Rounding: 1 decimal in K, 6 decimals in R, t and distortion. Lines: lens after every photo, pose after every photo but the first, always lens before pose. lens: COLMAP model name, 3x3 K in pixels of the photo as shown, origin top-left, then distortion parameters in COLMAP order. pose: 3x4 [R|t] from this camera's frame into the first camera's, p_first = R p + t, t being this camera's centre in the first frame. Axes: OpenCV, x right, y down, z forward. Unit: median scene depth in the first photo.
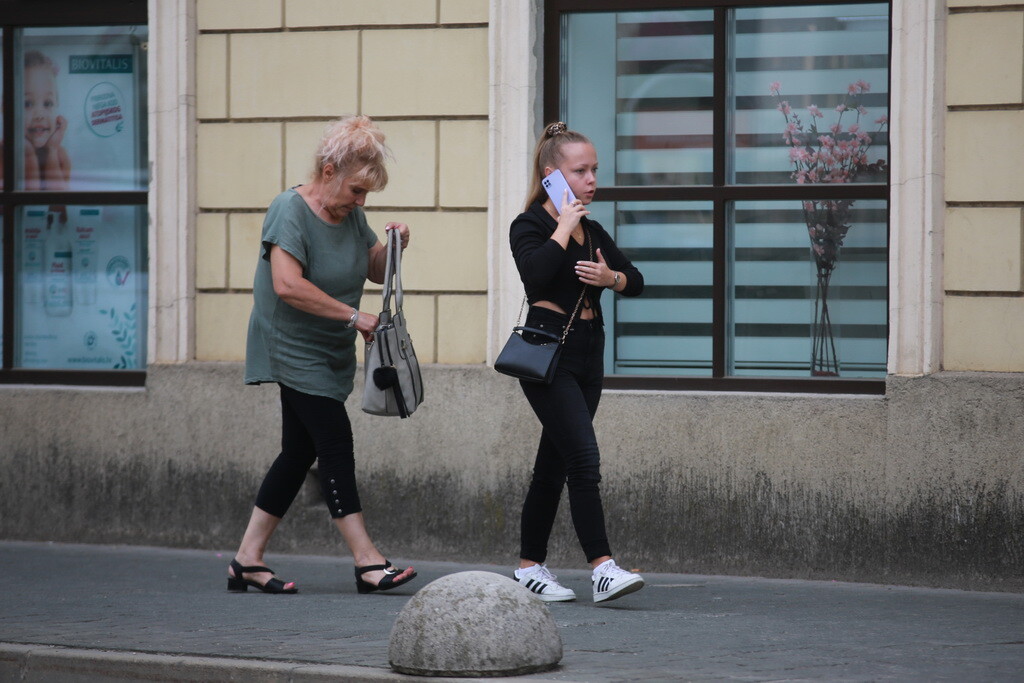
lens RADIAL K [[6062.0, 0, 544.0], [0, 6062.0, 326.9], [0, 0, 1]] dist [1.705751, 0.000000]
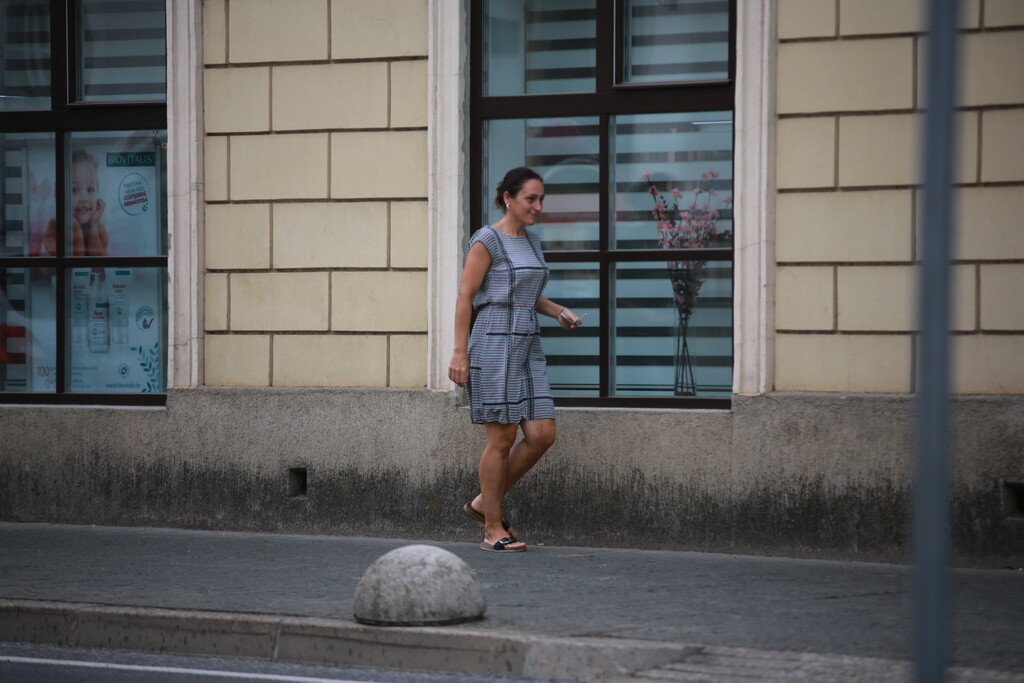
lens RADIAL K [[6062.0, 0, 563.0], [0, 6062.0, 327.7], [0, 0, 1]] dist [1.705751, 0.000000]
pose [[0.999889, -0.003702, 0.014437, 0.000959], [0.003622, 0.999978, 0.005557, -0.013902], [-0.014457, -0.005504, 0.999880, -0.308334]]
